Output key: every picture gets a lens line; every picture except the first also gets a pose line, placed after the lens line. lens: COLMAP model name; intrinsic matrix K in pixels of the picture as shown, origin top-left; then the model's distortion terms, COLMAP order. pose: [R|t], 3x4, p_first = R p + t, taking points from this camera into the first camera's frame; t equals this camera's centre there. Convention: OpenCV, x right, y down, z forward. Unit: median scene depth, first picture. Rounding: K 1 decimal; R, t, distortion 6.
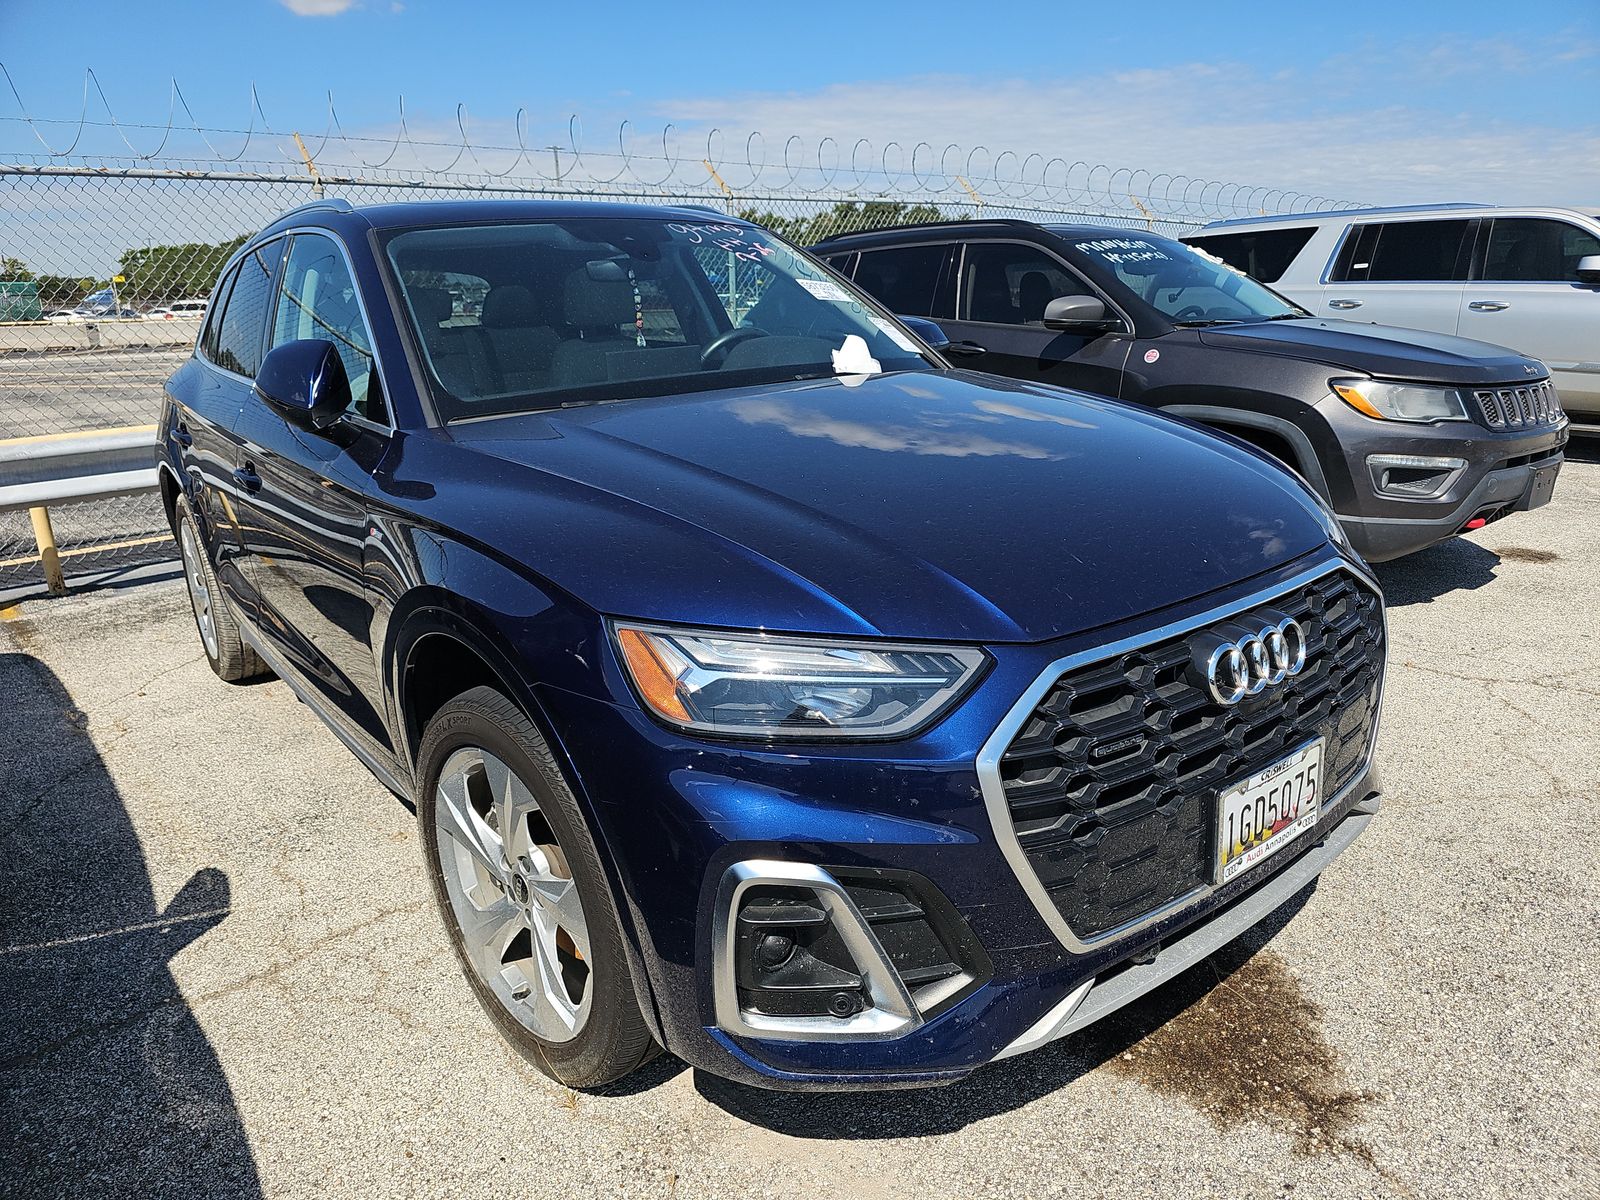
lens RADIAL K [[1039.2, 0, 790.6], [0, 1039.2, 606.2], [0, 0, 1]] dist [0.046717, -0.040570]
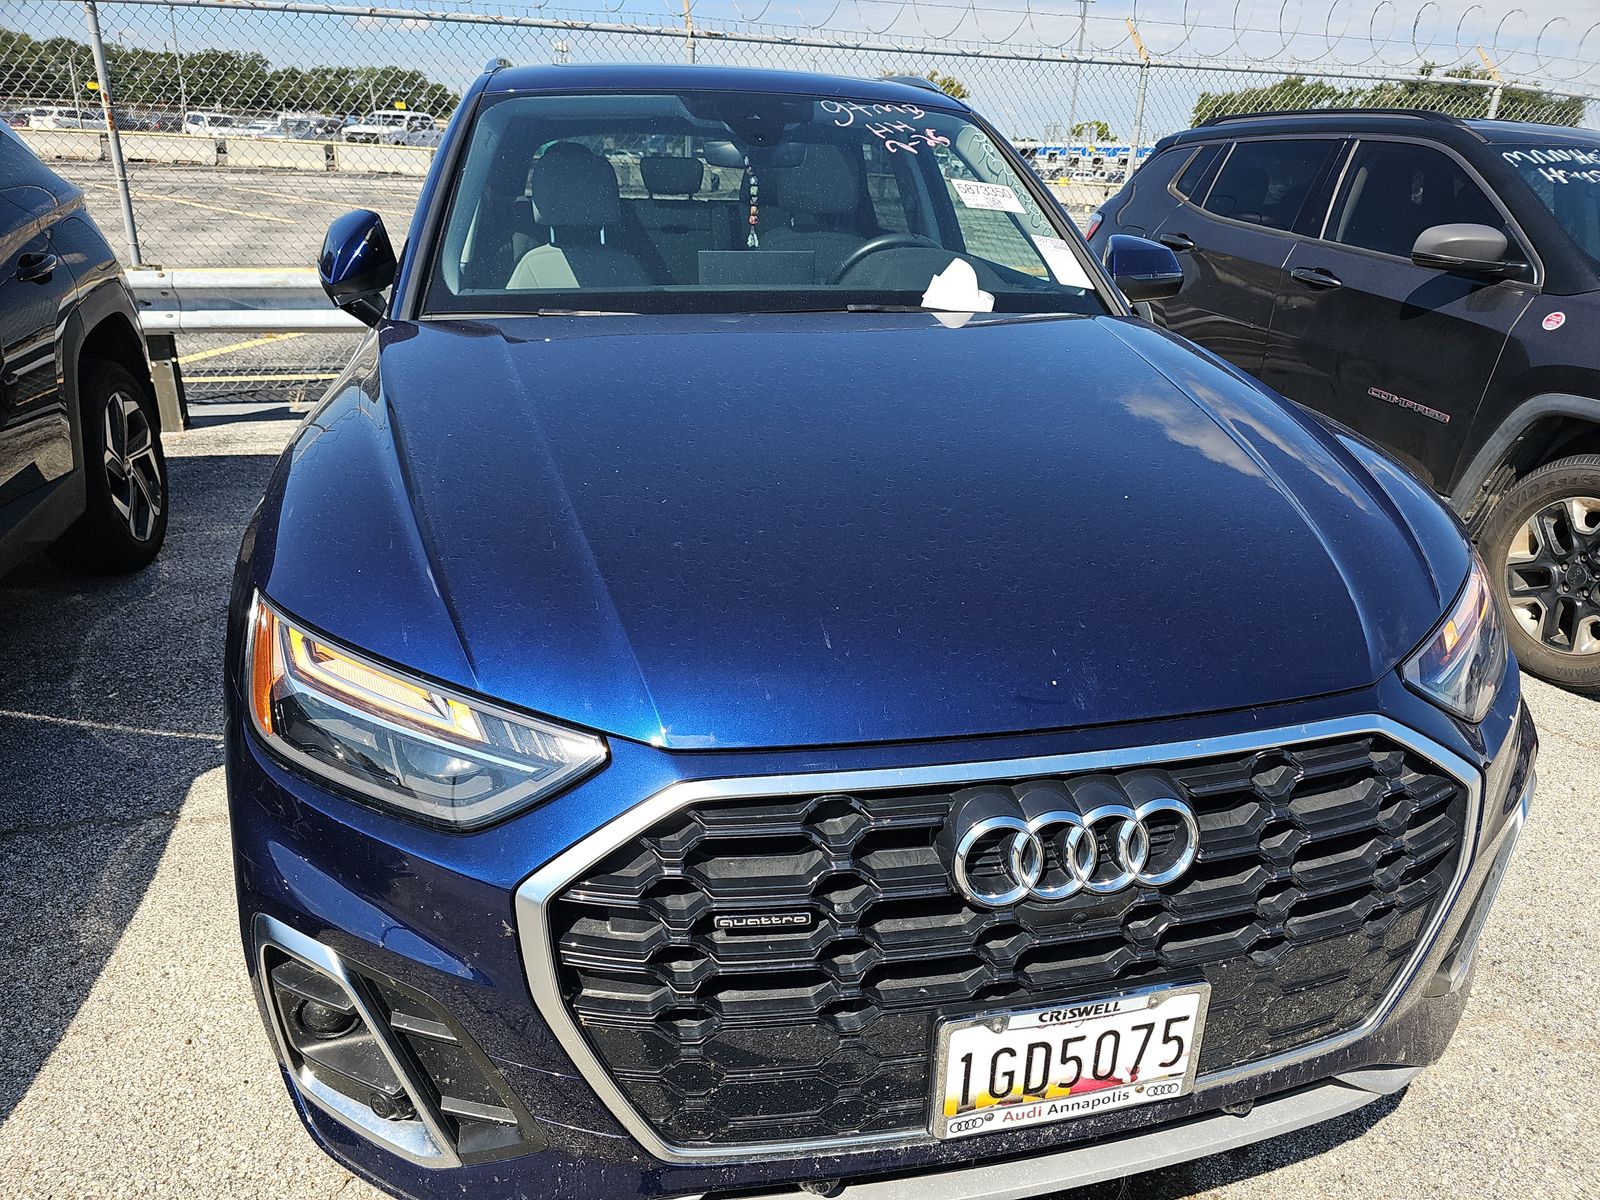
lens RADIAL K [[1039.2, 0, 790.6], [0, 1039.2, 606.2], [0, 0, 1]] dist [0.046717, -0.040570]
pose [[0.906829, 0.223267, -0.357511, 0.275577], [-0.182359, 0.972514, 0.144782, -0.091771], [0.380009, -0.066097, 0.922618, 0.190941]]
